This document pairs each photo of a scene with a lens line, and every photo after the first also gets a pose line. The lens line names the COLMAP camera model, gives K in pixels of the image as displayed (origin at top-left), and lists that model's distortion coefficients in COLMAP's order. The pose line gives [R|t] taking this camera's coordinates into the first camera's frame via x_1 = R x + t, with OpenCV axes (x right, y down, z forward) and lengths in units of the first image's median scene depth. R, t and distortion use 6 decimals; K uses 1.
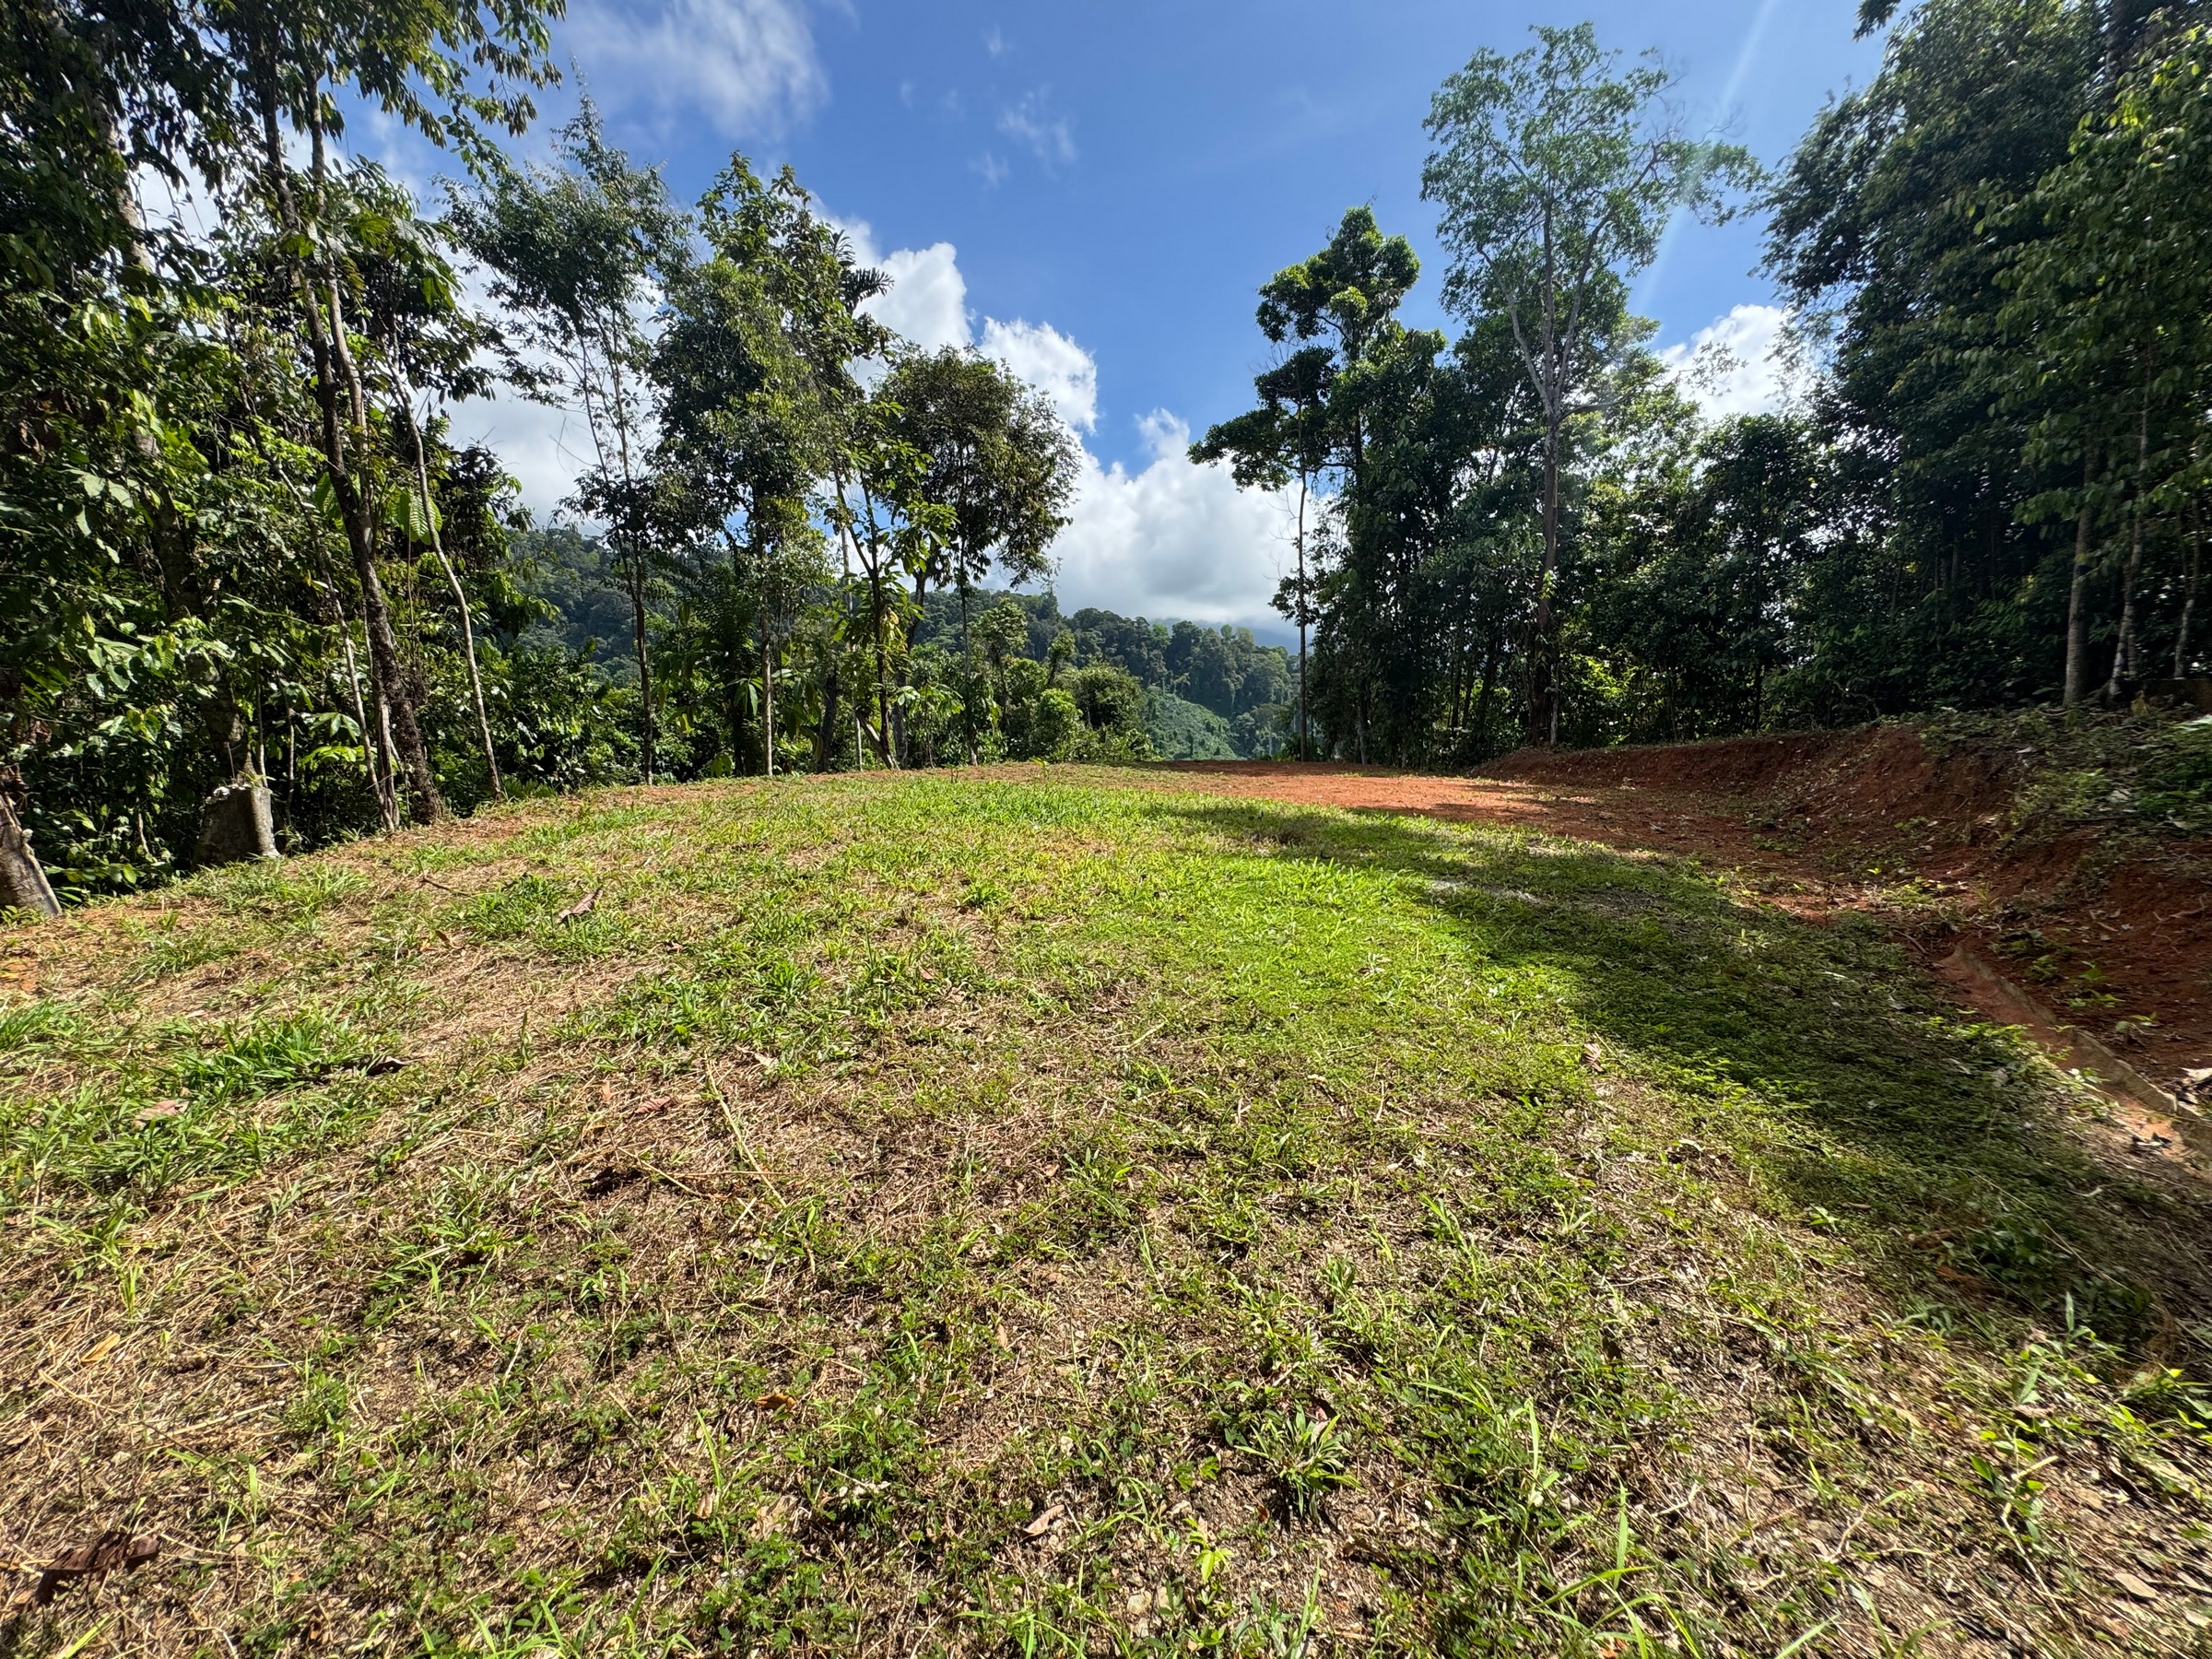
lens RADIAL K [[884.4, 0, 1111.8], [0, 884.4, 823.6], [0, 0, 1]] dist [0.000015, 0.000561]
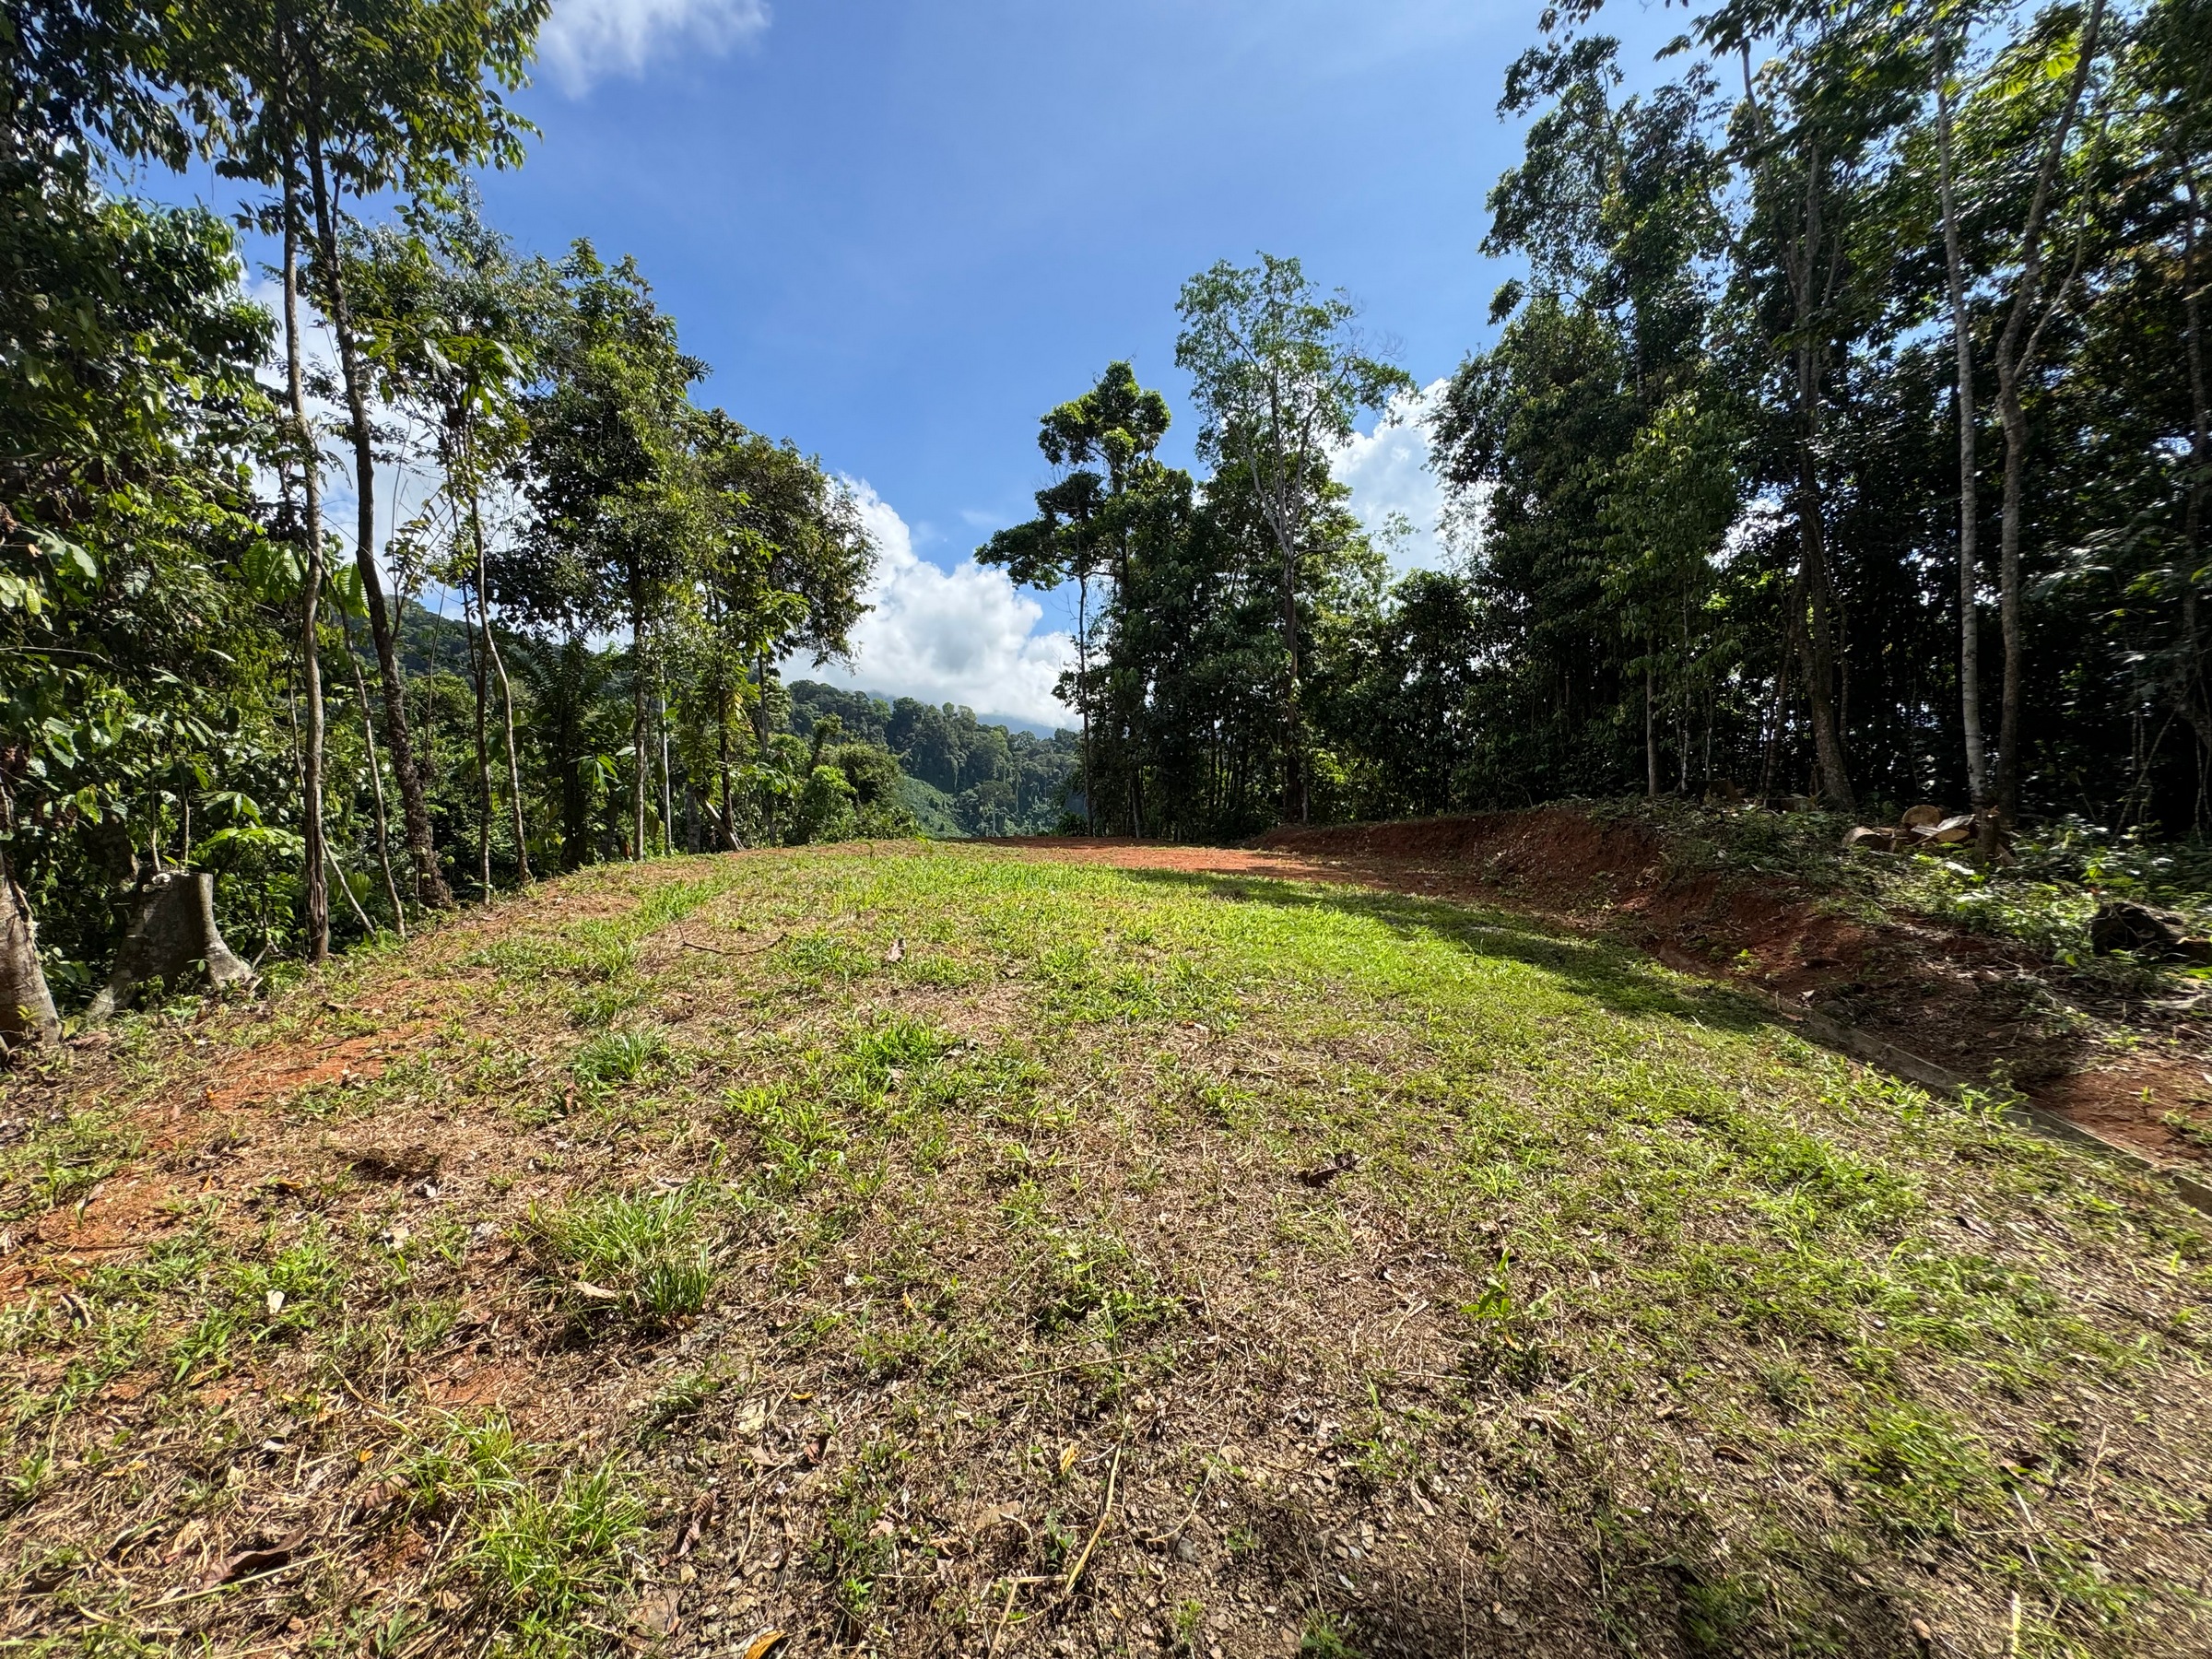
lens RADIAL K [[884.4, 0, 1111.8], [0, 884.4, 823.6], [0, 0, 1]] dist [0.000015, 0.000561]
pose [[0.950859, -0.002185, 0.309617, -0.102153], [0.028696, 0.996293, -0.081097, 0.002944], [-0.308292, 0.085997, 0.947397, -0.050376]]
